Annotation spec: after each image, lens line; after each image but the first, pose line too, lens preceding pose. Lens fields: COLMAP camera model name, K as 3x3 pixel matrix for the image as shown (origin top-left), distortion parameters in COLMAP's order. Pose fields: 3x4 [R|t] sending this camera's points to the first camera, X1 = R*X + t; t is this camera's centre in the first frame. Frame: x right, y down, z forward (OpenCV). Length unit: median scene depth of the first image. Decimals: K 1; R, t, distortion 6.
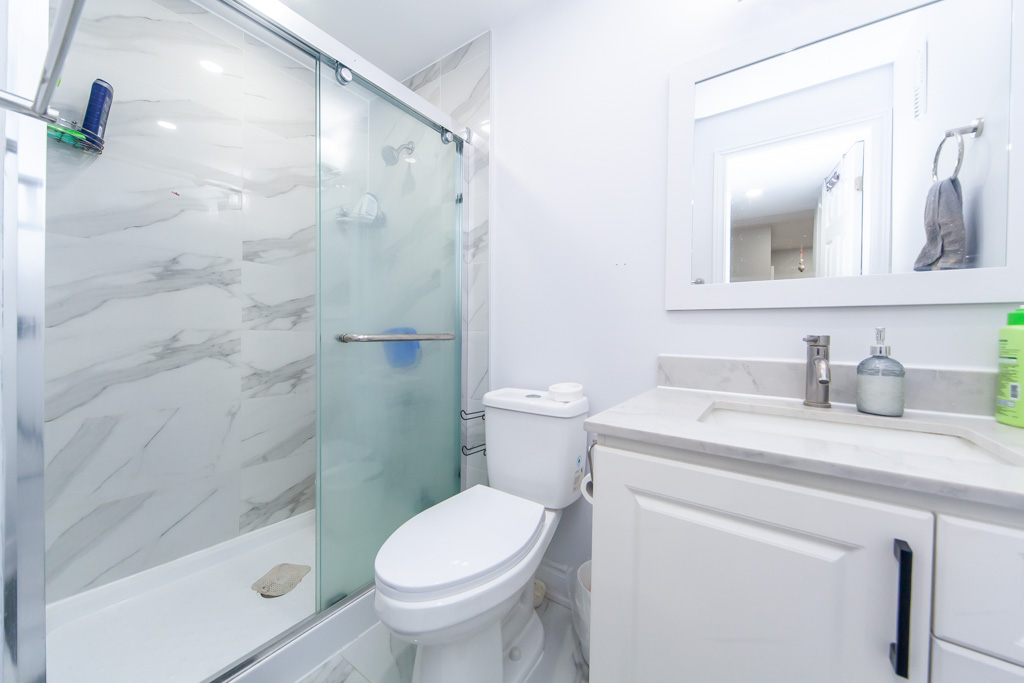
lens RADIAL K [[346.5, 0, 530.2], [0, 346.5, 337.9], [0, 0, 1]] dist [0.000349, 0.000036]
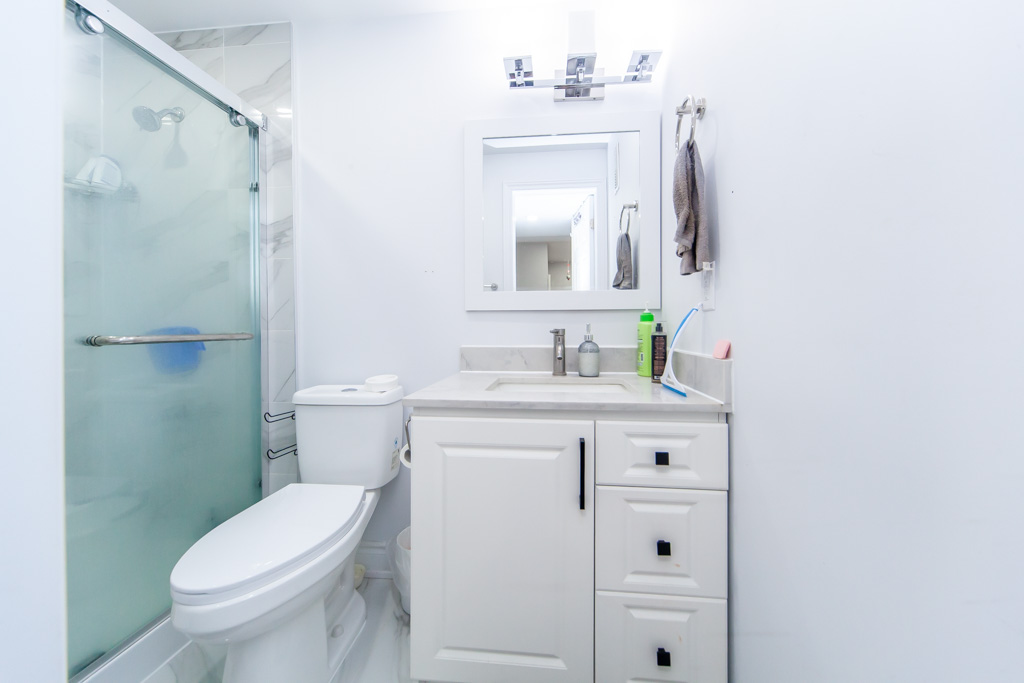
lens RADIAL K [[346.5, 0, 517.8], [0, 346.5, 330.1], [0, 0, 1]] dist [0.000349, 0.000036]
pose [[0.877505, -0.016875, 0.479271, -0.049577], [0.022885, 0.999716, -0.006700, 0.003670], [-0.479022, 0.016847, 0.877641, -0.205103]]
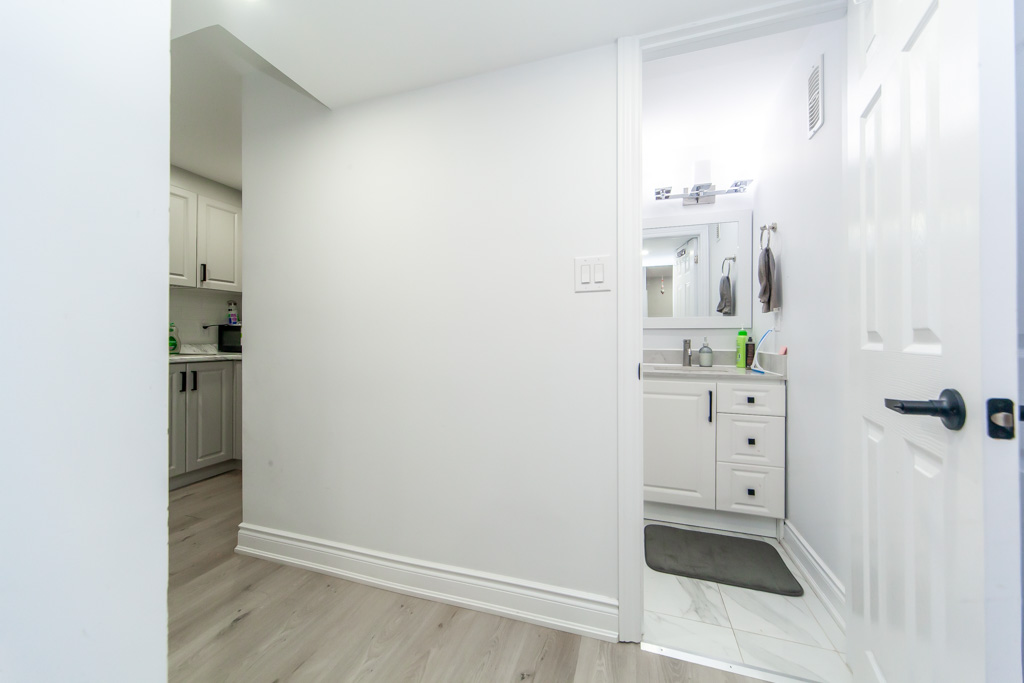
lens RADIAL K [[346.5, 0, 523.0], [0, 346.5, 336.5], [0, 0, 1]] dist [0.000349, 0.000036]
pose [[0.955407, -0.008487, 0.295170, -0.938158], [0.013397, 0.999803, -0.014616, -0.006303], [-0.294987, 0.017919, 0.955333, -0.950299]]
